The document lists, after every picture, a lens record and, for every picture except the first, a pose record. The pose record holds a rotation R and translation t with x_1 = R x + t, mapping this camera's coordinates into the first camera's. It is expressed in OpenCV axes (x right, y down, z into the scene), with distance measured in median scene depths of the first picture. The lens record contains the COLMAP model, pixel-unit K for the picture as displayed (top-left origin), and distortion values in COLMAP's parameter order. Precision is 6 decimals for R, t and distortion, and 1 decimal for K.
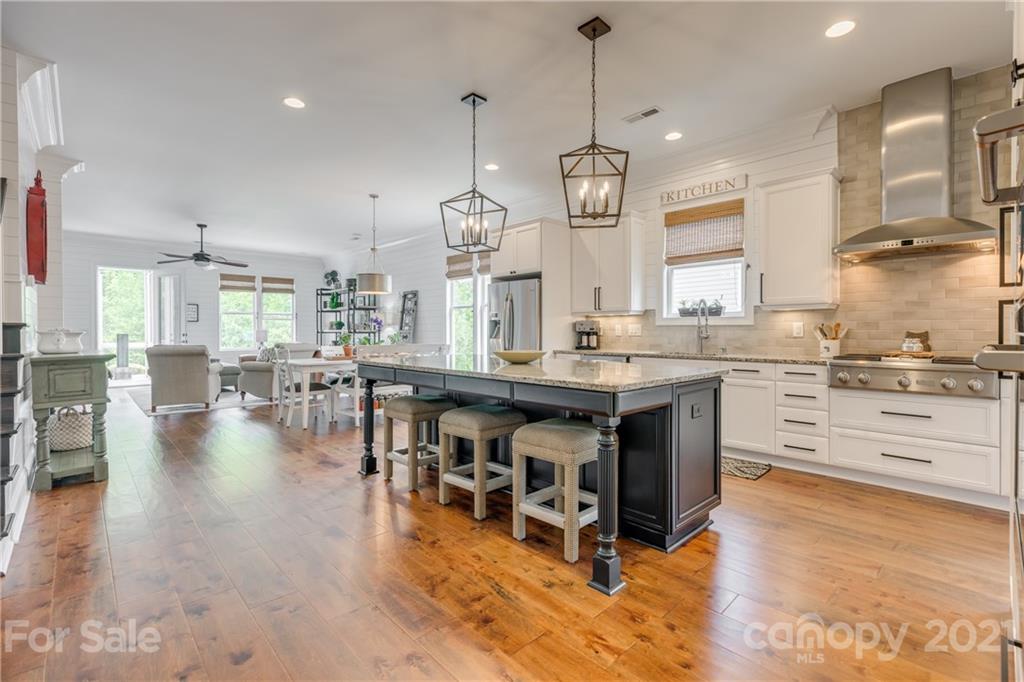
lens RADIAL K [[459.9, 0, 516.6], [0, 459.9, 331.2], [0, 0, 1]] dist [0.002530, -0.000538]
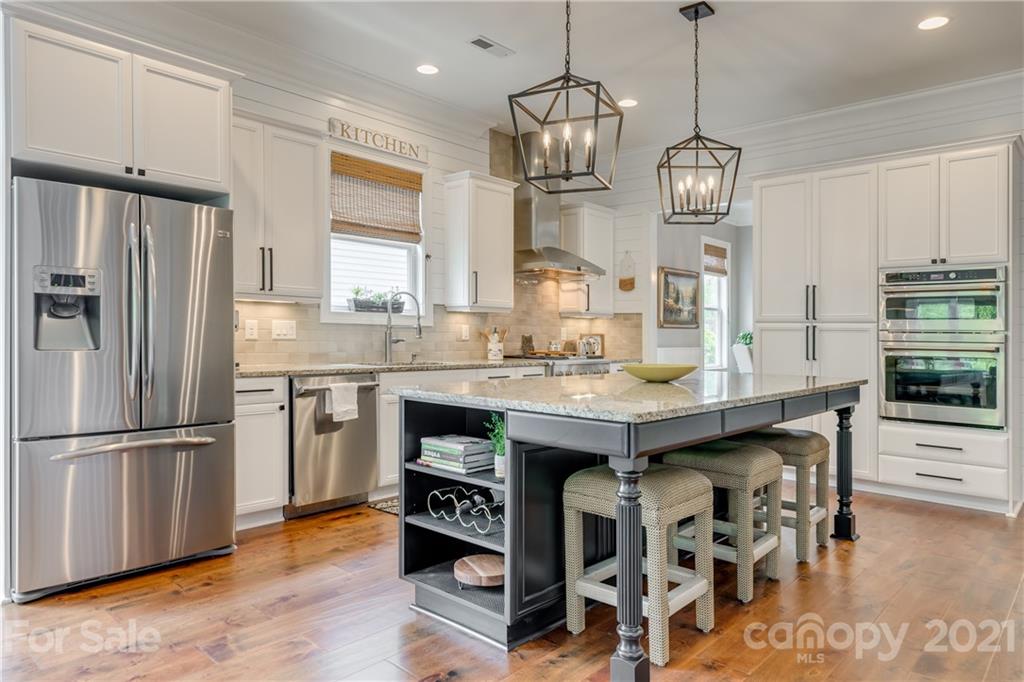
lens RADIAL K [[654.5, 0, 516.5], [0, 654.5, 324.8], [0, 0, 1]] dist [0.007665, -0.001204]
pose [[-0.072269, 0.014104, 0.997285, -0.631995], [-0.015867, 0.999757, -0.015289, -0.000473], [-0.997259, -0.016929, -0.072028, 0.822881]]
